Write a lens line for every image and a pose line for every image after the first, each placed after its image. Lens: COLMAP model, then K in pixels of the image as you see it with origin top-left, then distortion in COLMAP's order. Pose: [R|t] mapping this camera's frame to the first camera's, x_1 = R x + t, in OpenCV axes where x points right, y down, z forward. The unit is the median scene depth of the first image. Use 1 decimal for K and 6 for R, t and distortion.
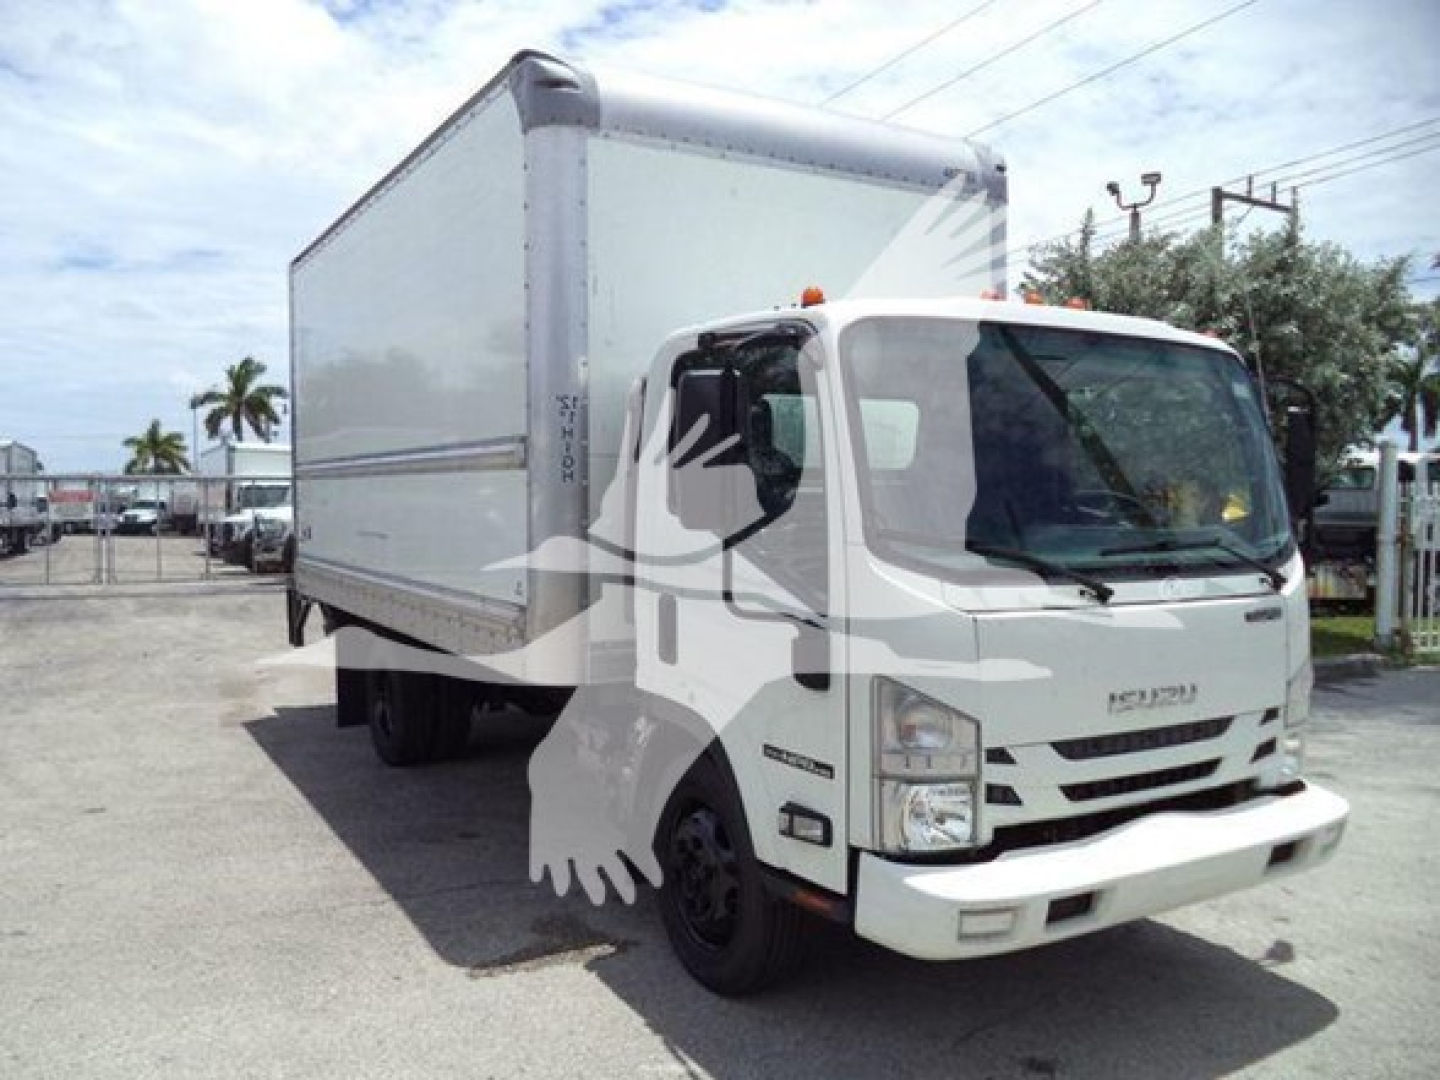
lens RADIAL K [[1154.4, 0, 744.4], [0, 1154.4, 548.4], [0, 0, 1]] dist [-0.029318, -0.000824]
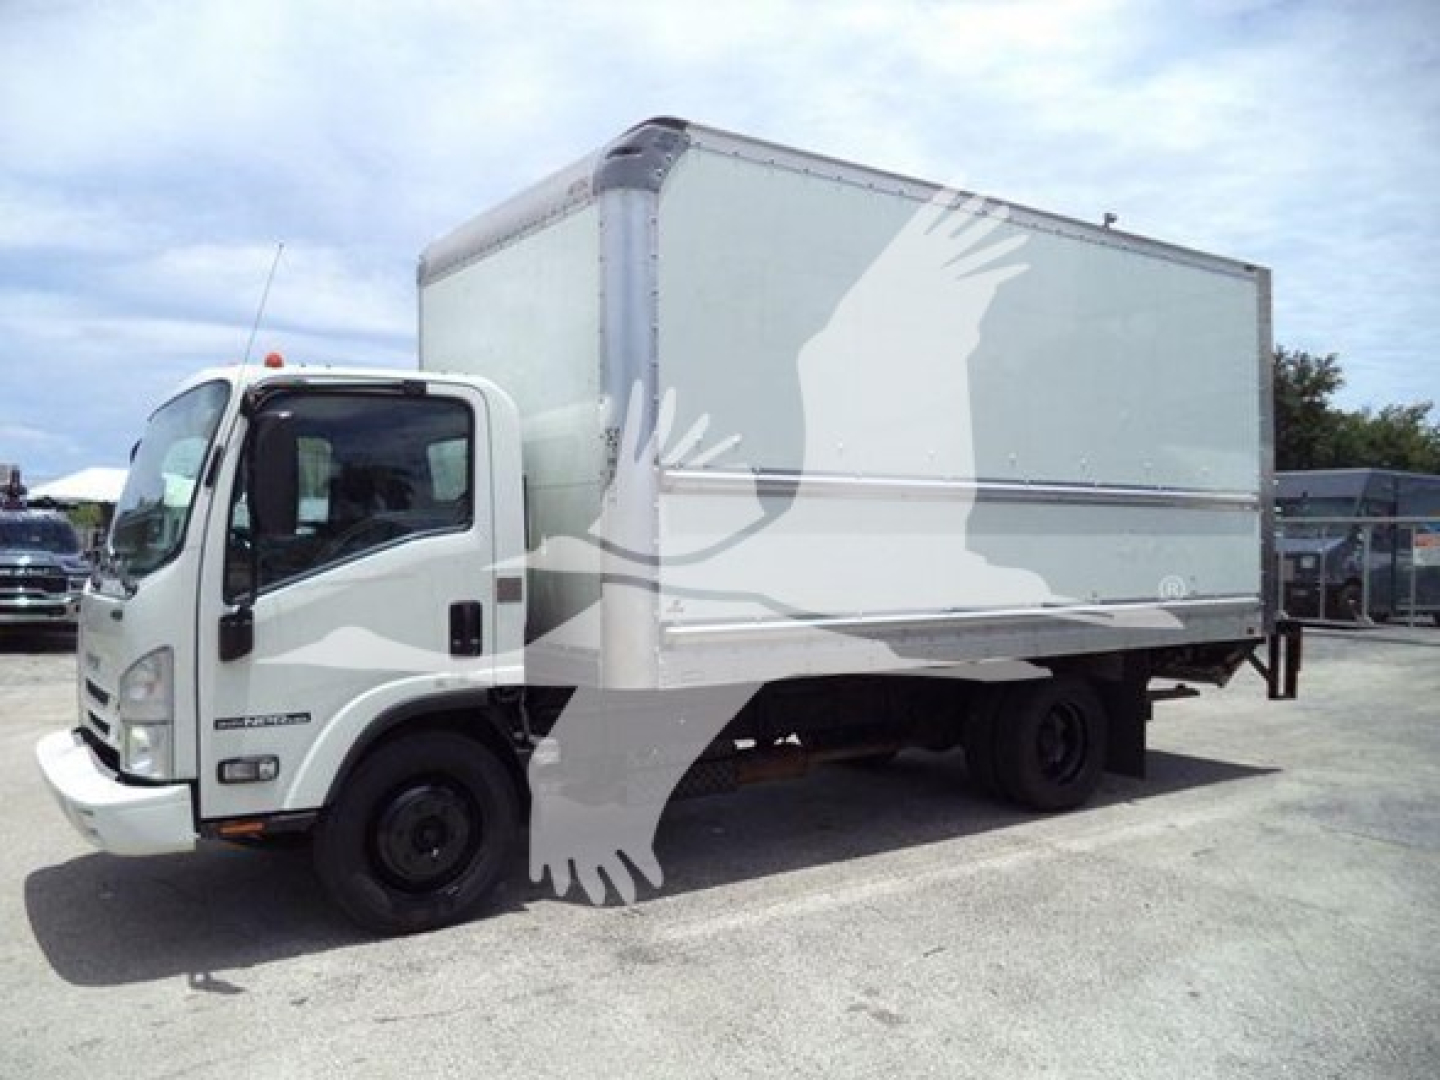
lens RADIAL K [[1174.7, 0, 722.0], [0, 1174.7, 552.2], [0, 0, 1]] dist [-0.013377, 0.001552]
pose [[0.071384, 0.000392, -0.997449, 1.669372], [-0.041530, 0.999134, -0.002579, -0.028629], [0.996584, 0.041608, 0.071338, 1.509959]]
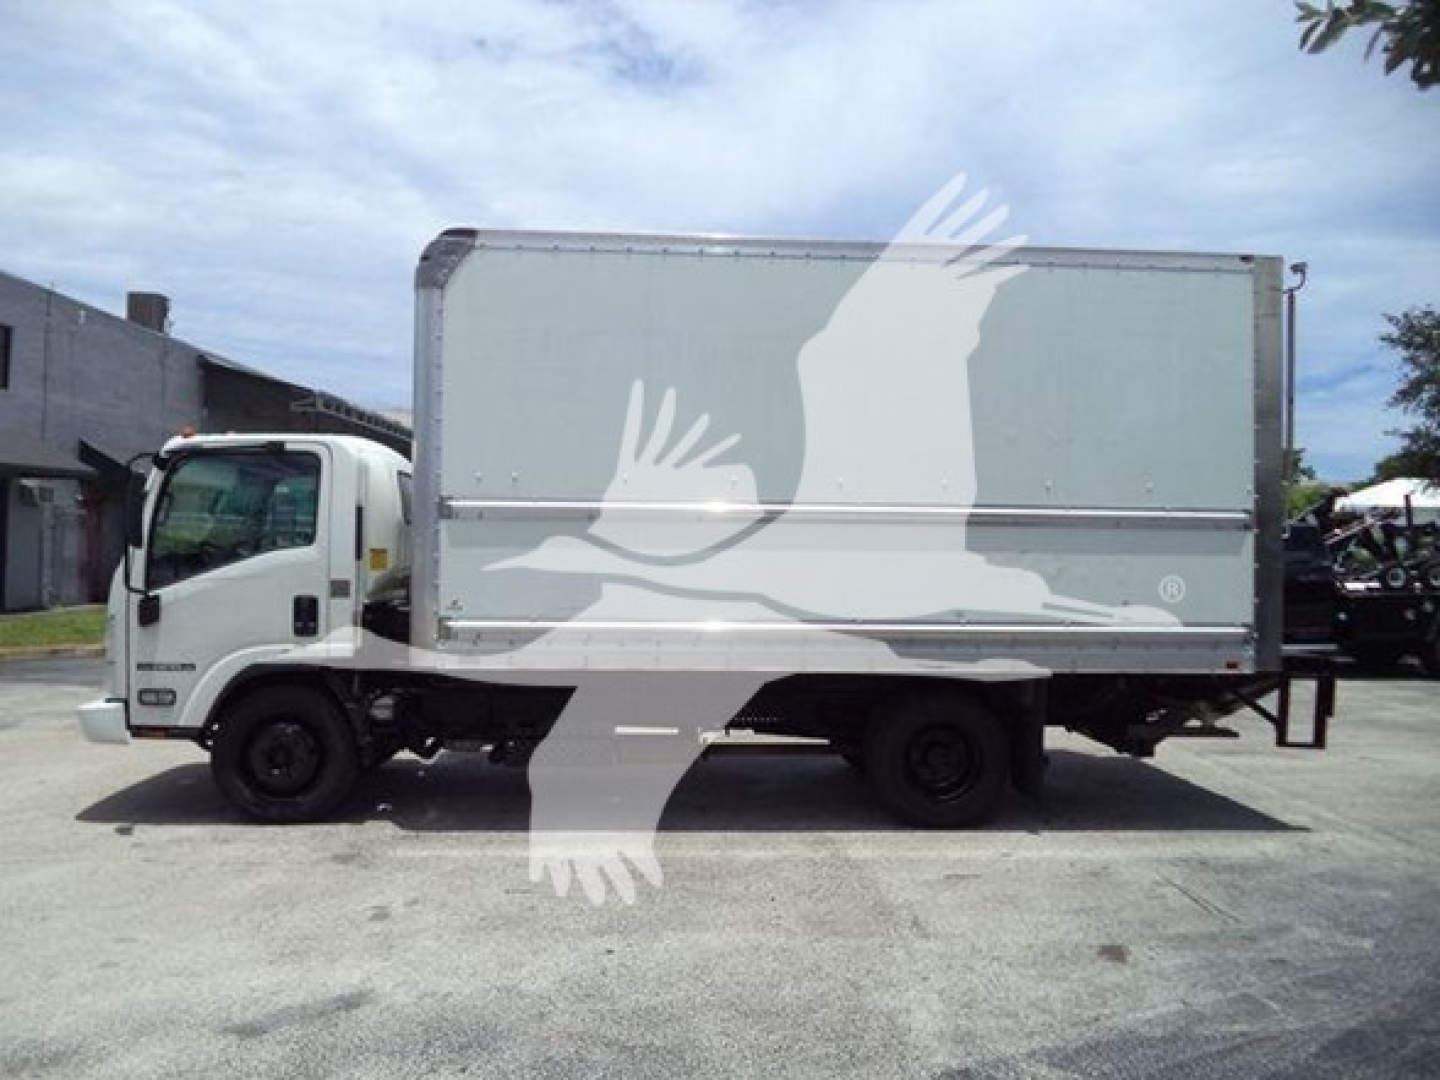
lens RADIAL K [[1146.7, 0, 712.8], [0, 1146.7, 557.6], [0, 0, 1]] dist [-0.003422, -0.008952]
pose [[-0.462117, -0.017980, -0.886637, 1.653946], [-0.054538, 0.998478, 0.008178, -0.073572], [0.885140, 0.052134, -0.462394, 2.687132]]
